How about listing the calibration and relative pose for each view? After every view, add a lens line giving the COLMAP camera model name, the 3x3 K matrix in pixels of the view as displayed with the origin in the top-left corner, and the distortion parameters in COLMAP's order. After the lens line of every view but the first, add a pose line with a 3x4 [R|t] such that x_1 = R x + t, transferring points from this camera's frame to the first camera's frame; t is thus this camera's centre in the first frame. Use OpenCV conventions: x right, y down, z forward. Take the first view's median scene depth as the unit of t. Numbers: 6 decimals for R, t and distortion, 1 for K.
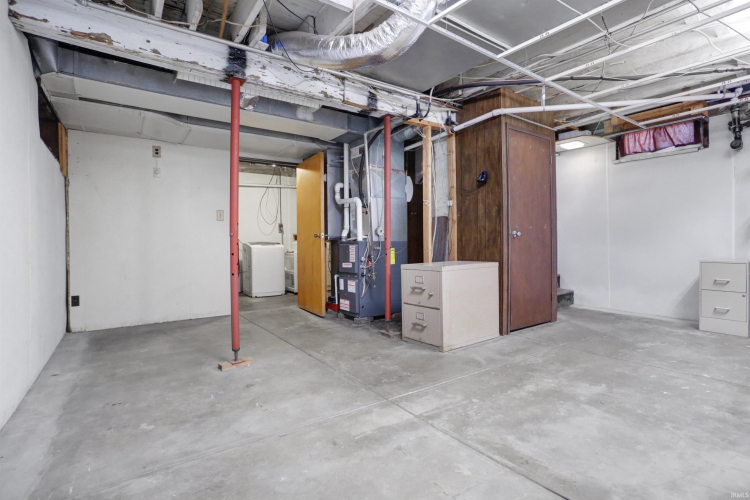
lens RADIAL K [[371.4, 0, 375.3], [0, 371.4, 245.5], [0, 0, 1]] dist [-0.073881, 0.028940]
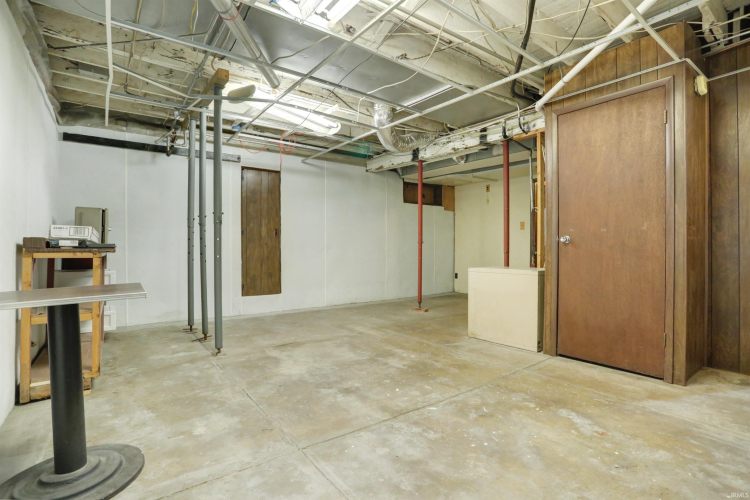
lens RADIAL K [[371.4, 0, 375.3], [0, 371.4, 245.5], [0, 0, 1]] dist [-0.073881, 0.028940]
pose [[0.027685, 0.010534, -0.999561, 1.810972], [-0.007138, 0.999921, 0.010340, -0.037856], [0.999591, 0.006849, 0.027758, 0.831501]]
